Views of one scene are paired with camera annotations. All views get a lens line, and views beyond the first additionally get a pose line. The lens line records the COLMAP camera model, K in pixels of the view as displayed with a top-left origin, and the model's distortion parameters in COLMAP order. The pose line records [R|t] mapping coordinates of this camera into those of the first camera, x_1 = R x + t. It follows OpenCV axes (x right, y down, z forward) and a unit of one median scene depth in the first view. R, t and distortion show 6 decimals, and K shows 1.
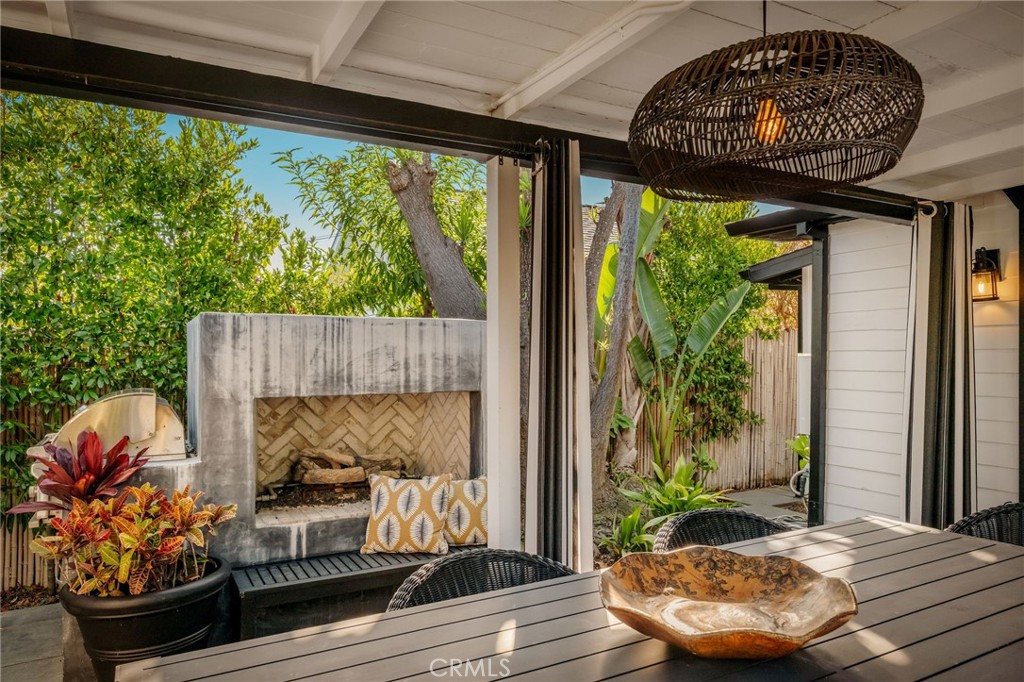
lens RADIAL K [[699.7, 0, 514.5], [0, 699.7, 355.0], [0, 0, 1]] dist [0.000848, -0.000420]
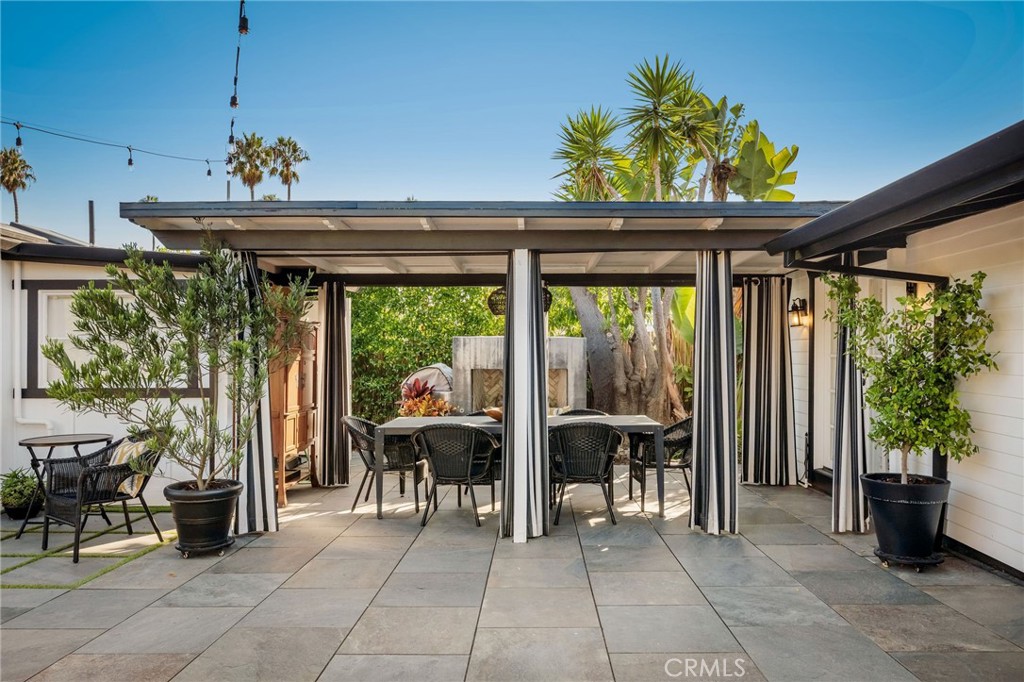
lens RADIAL K [[699.7, 0, 514.5], [0, 699.7, 355.0], [0, 0, 1]] dist [0.000848, -0.000420]
pose [[0.862893, 0.007543, -0.505330, 1.101545], [-0.003736, 0.999957, 0.008545, -0.013976], [0.505373, -0.005485, 0.862884, -1.189037]]
